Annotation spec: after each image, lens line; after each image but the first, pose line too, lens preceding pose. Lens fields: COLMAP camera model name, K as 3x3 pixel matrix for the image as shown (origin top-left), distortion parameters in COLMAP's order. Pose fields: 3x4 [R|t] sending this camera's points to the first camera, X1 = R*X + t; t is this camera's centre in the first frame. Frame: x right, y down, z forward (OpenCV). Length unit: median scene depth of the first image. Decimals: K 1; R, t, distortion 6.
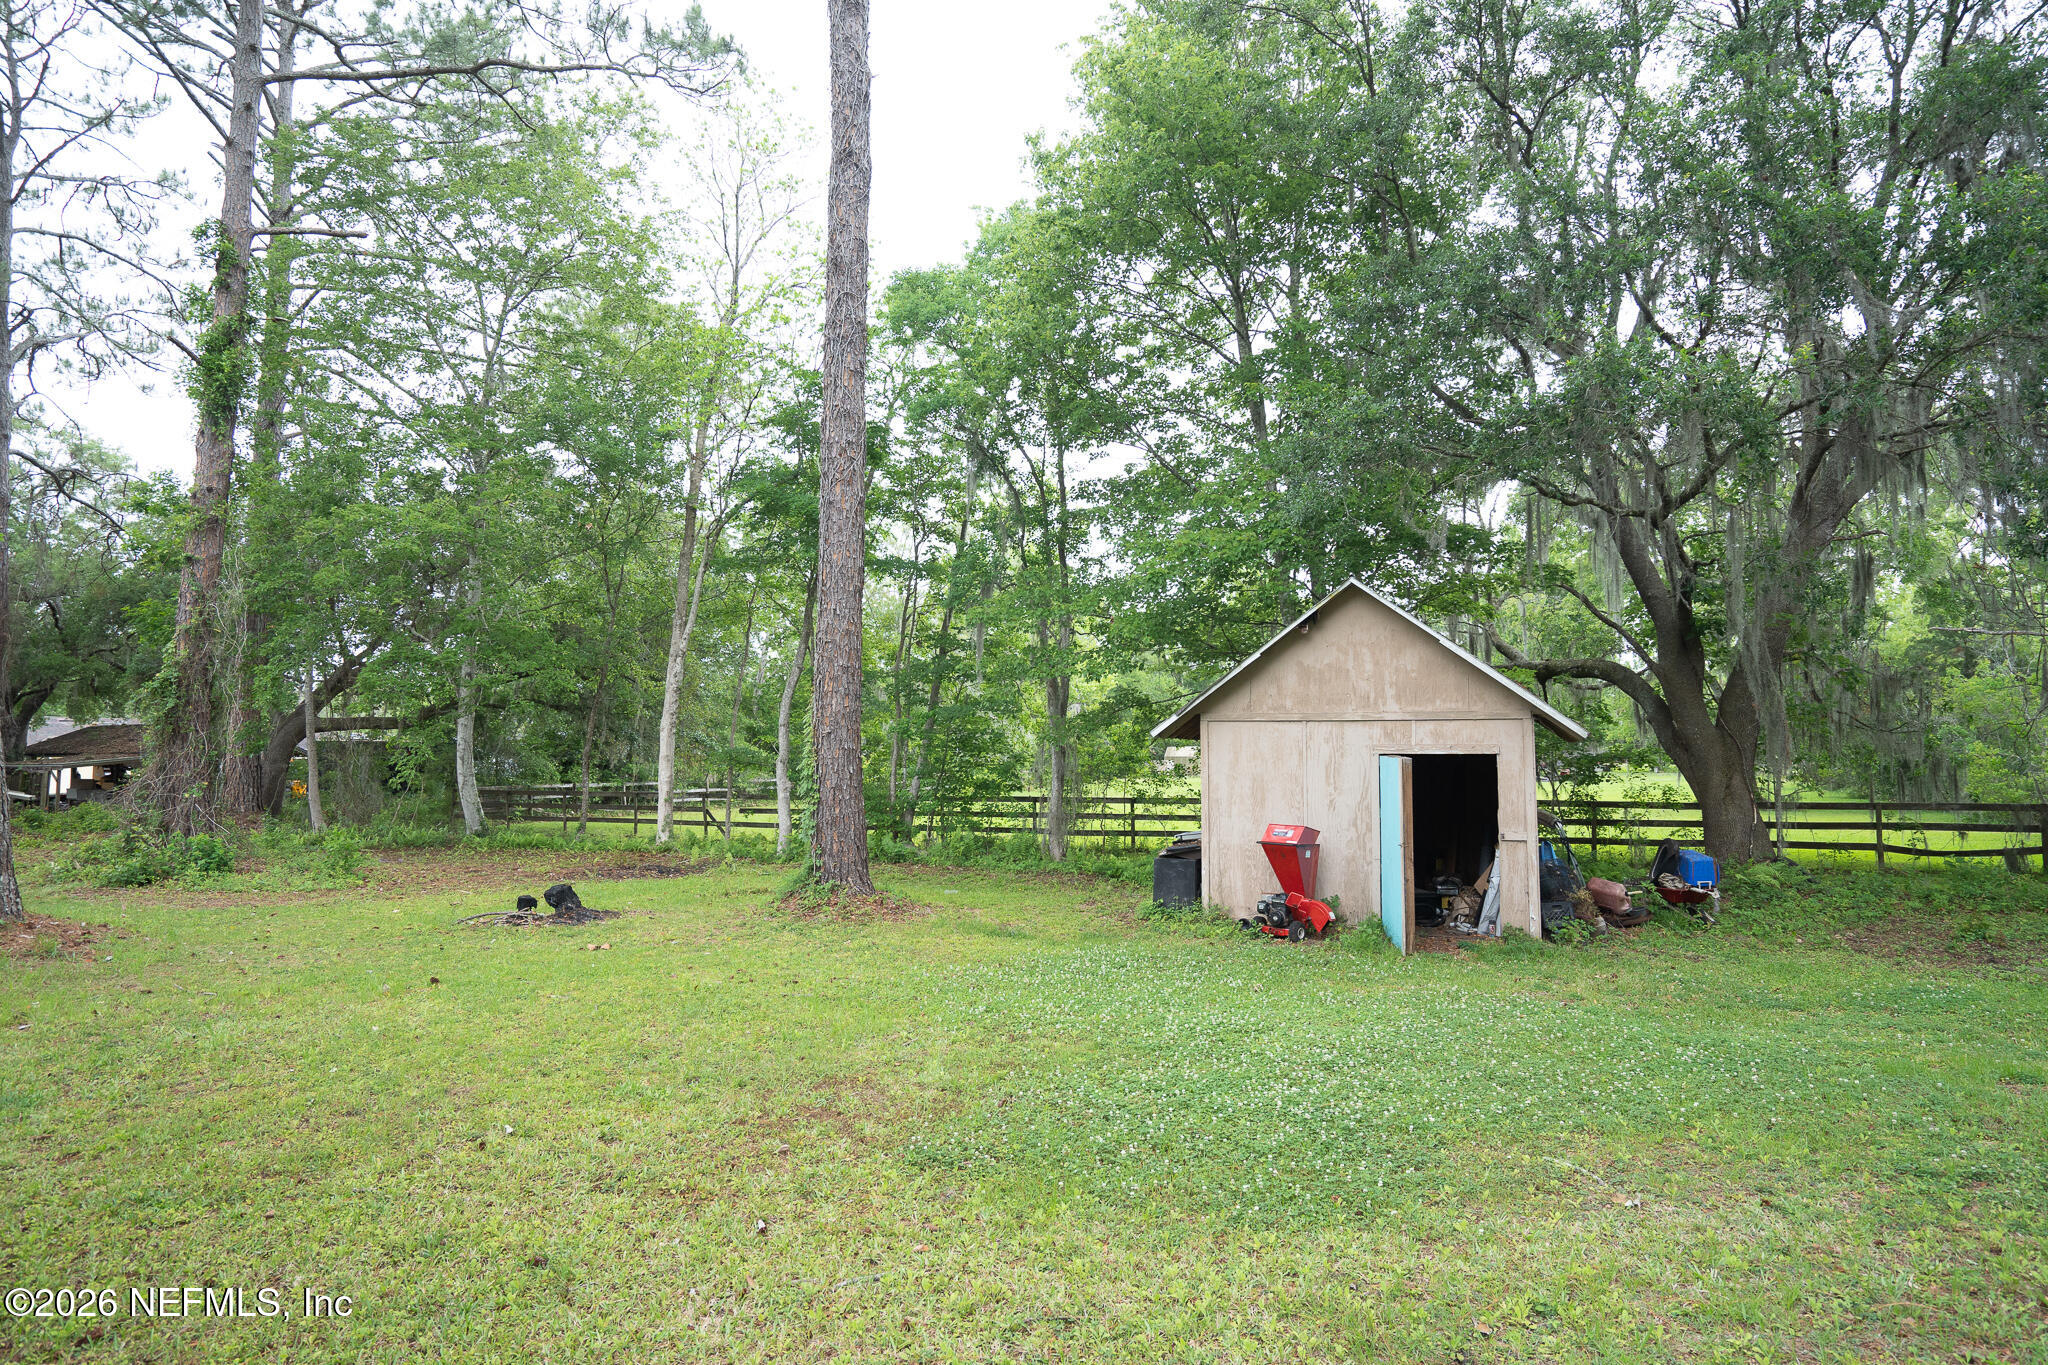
lens RADIAL K [[1153.0, 0, 1024.0], [0, 1153.0, 682.5], [0, 0, 1]] dist [-0.034128, 0.034364]
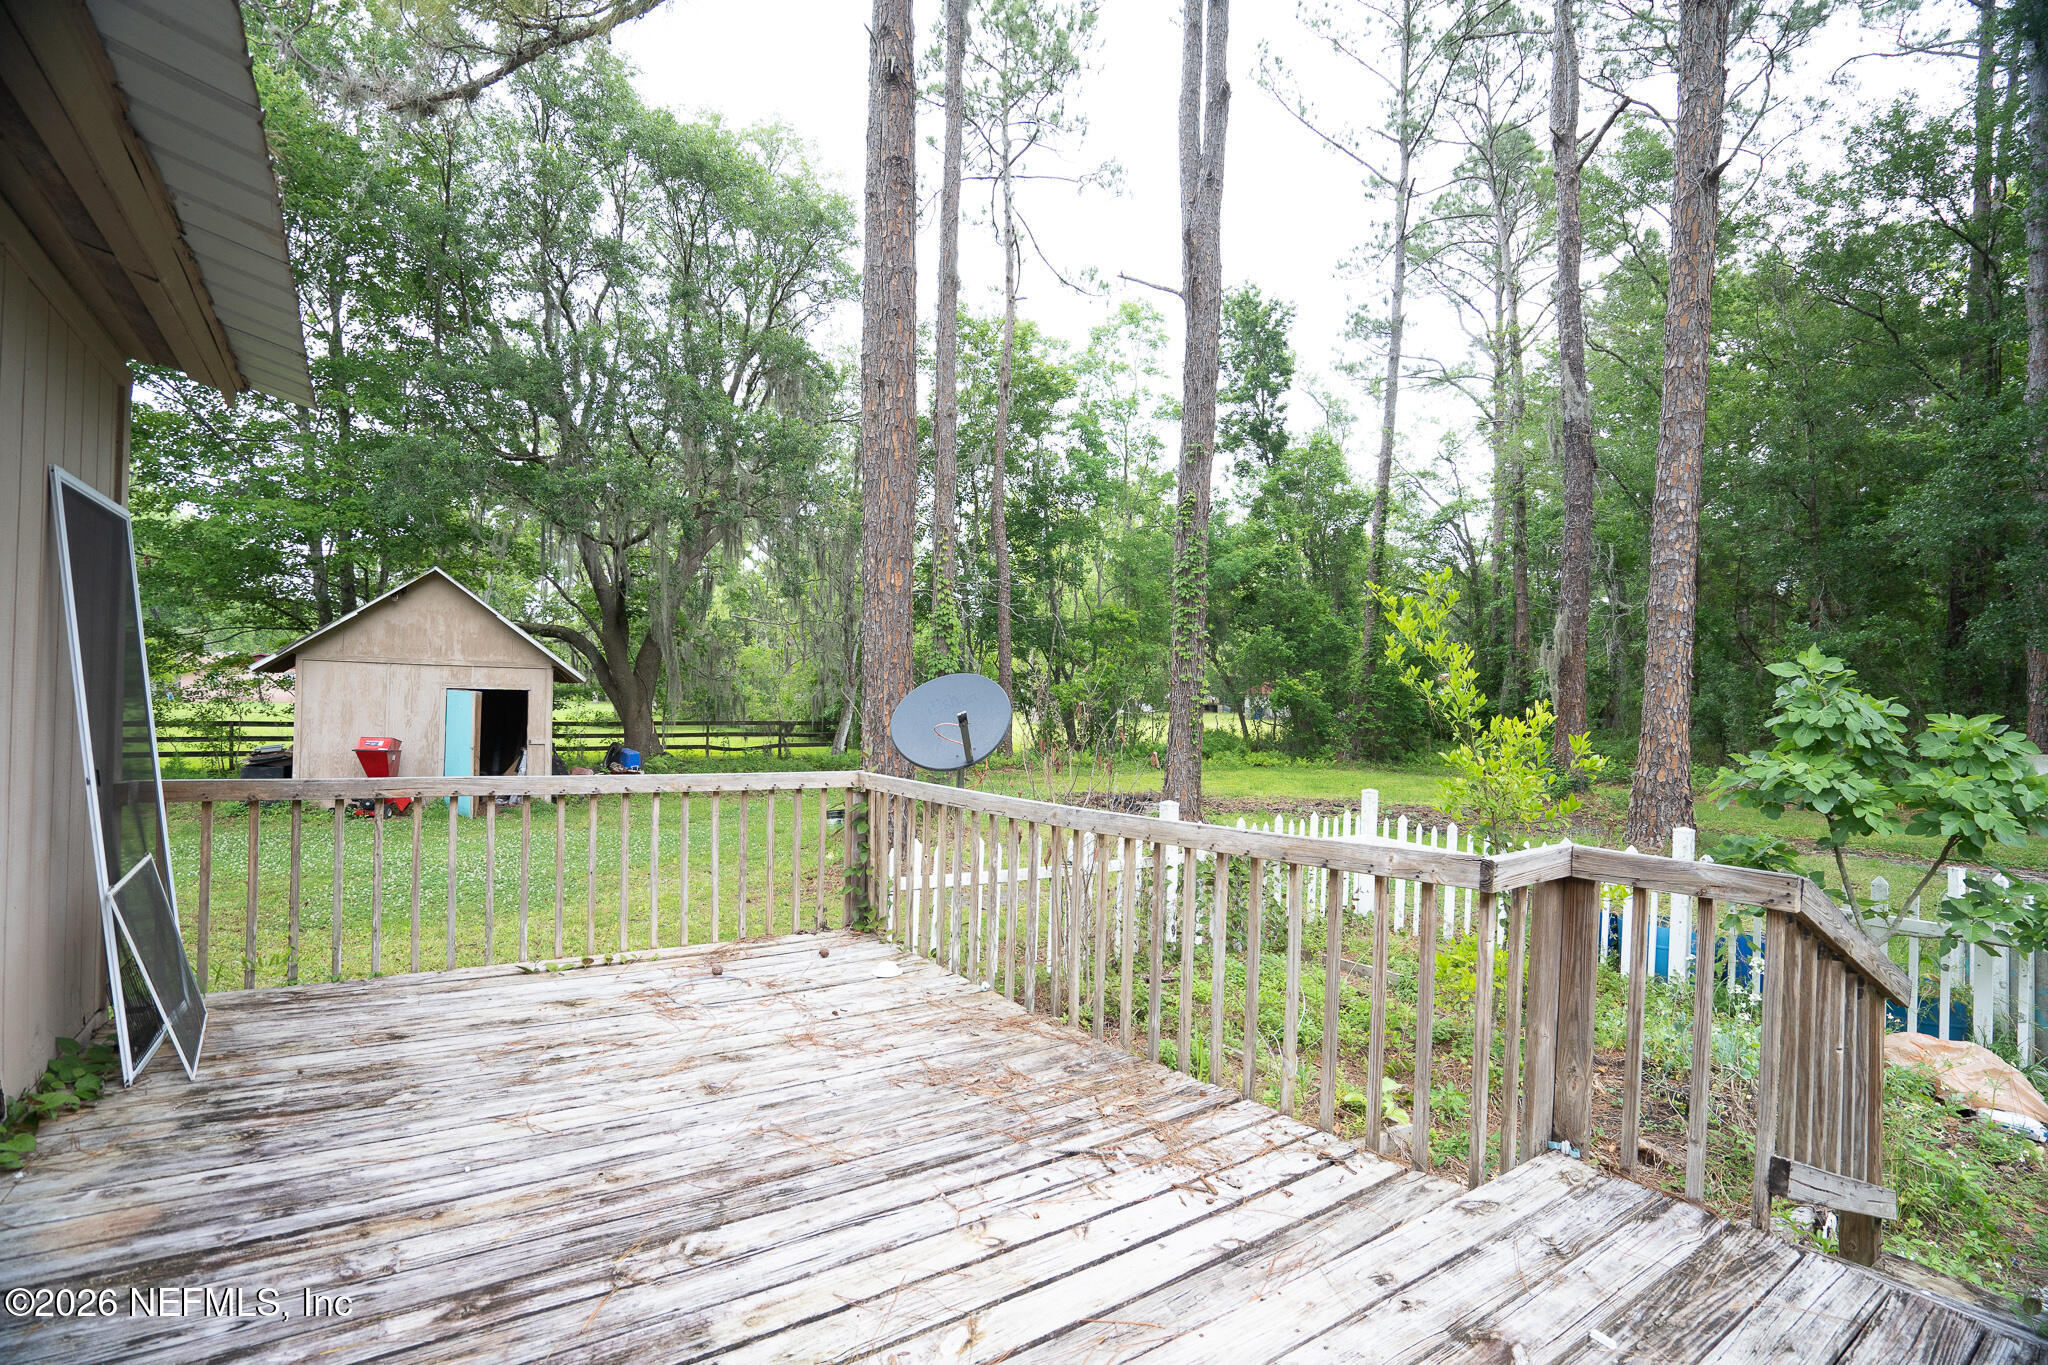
lens RADIAL K [[949.2, 0, 1023.7], [0, 949.2, 688.1], [0, 0, 1]] dist [-0.059266, 0.023171]
pose [[0.551021, 0.021085, 0.834225, -0.193455], [-0.074645, 0.996919, 0.024107, -0.015177], [-0.831146, -0.075554, 0.550897, -0.187284]]
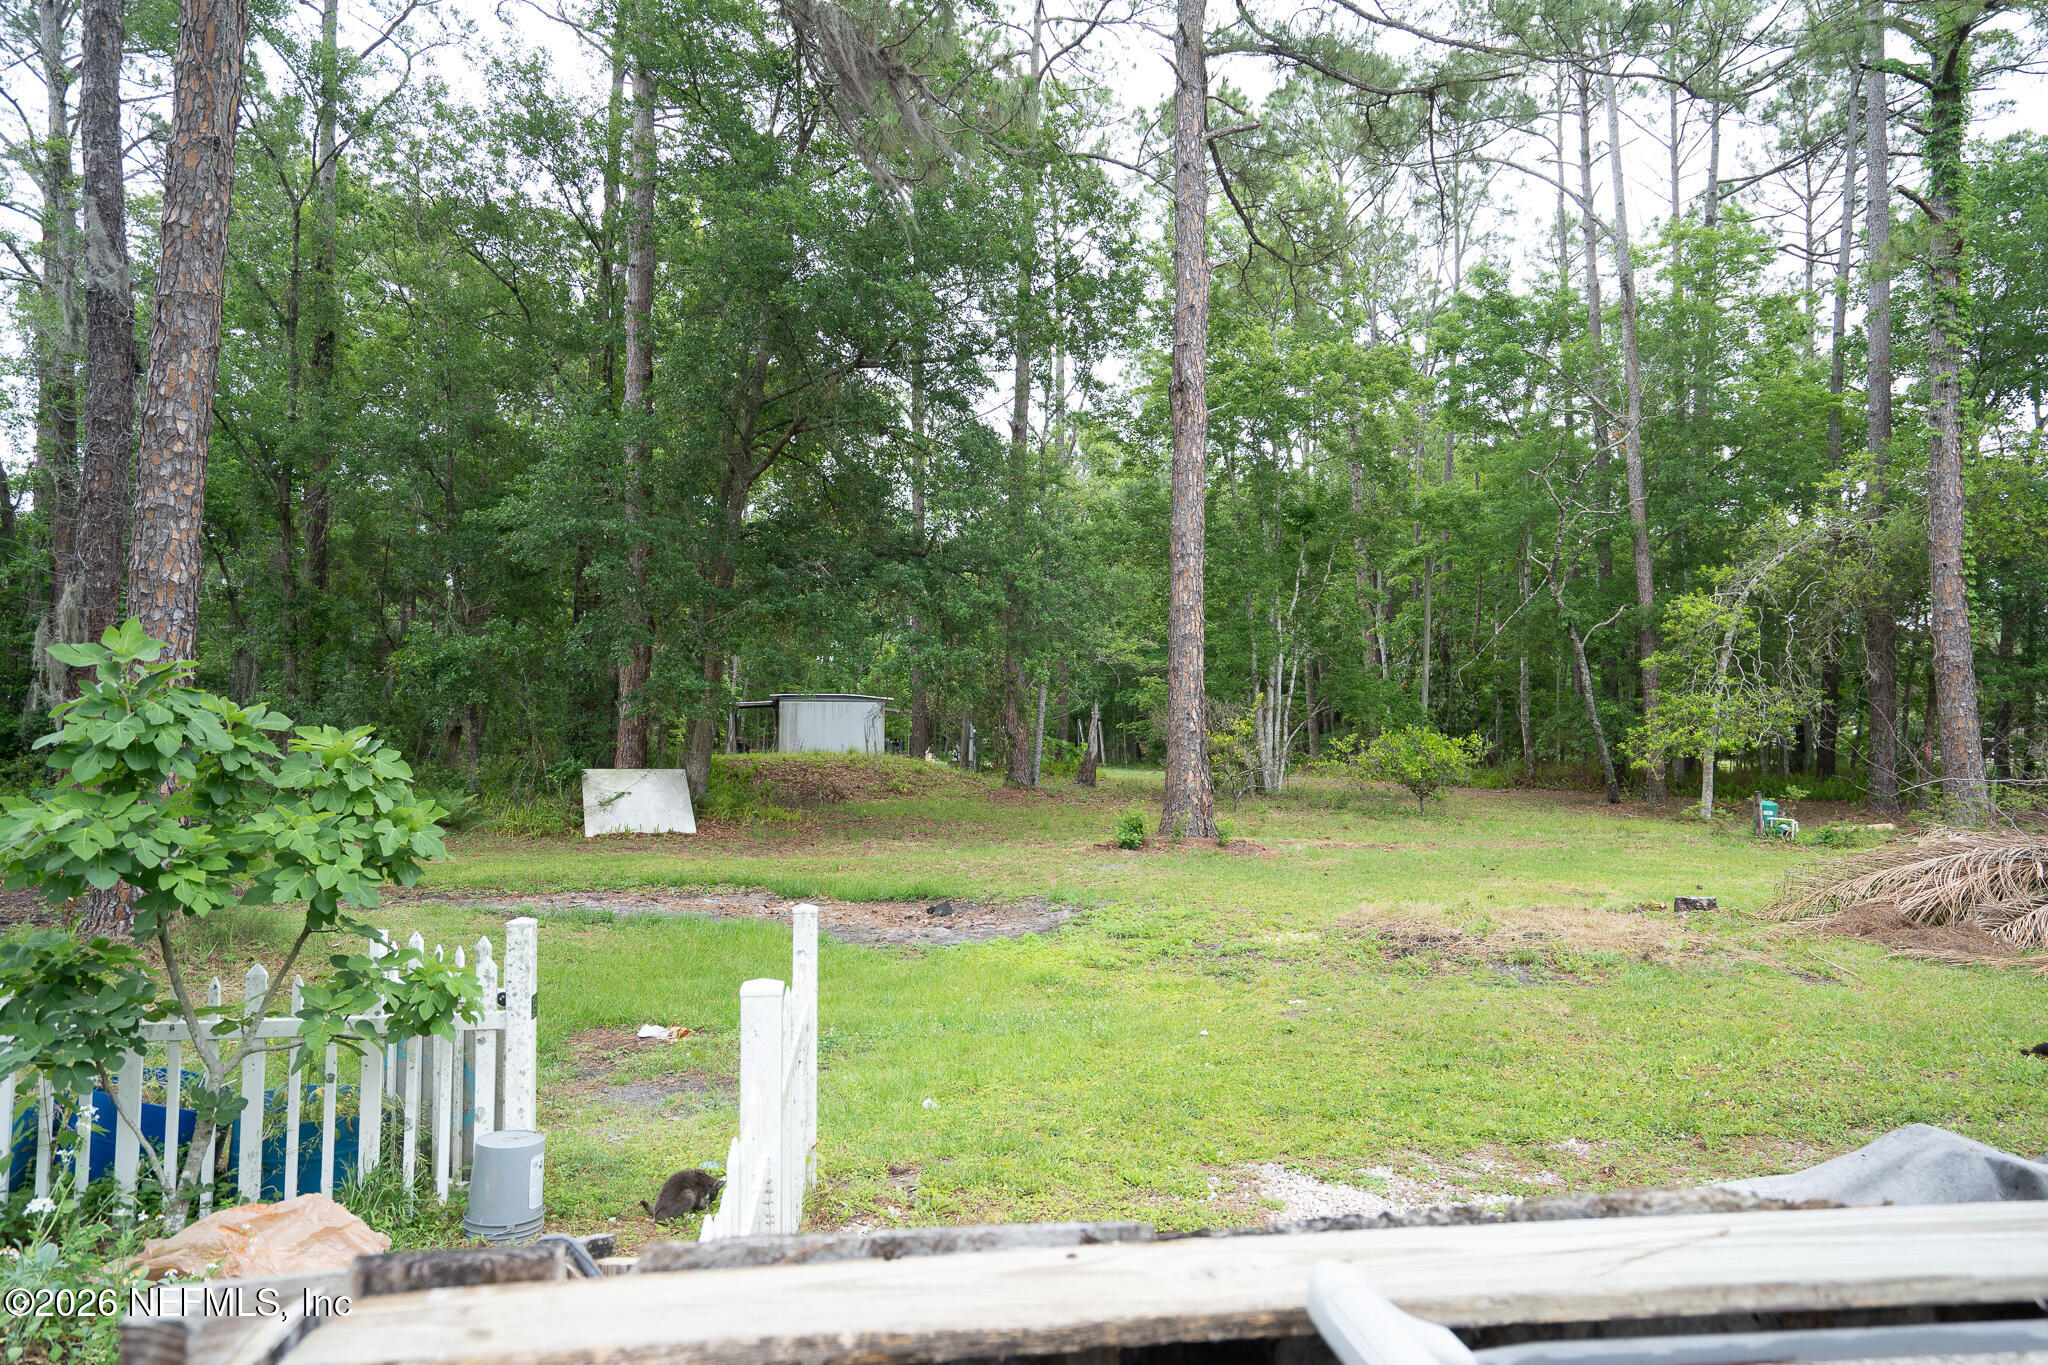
lens RADIAL K [[1224.6, 0, 1024.2], [0, 1224.6, 685.4], [0, 0, 1]] dist [-0.016274, 0.021727]
pose [[-0.502840, 0.032699, 0.863761, -0.114940], [-0.063997, 0.995133, -0.074928, -0.020151], [-0.862007, -0.092955, -0.498300, -0.264211]]
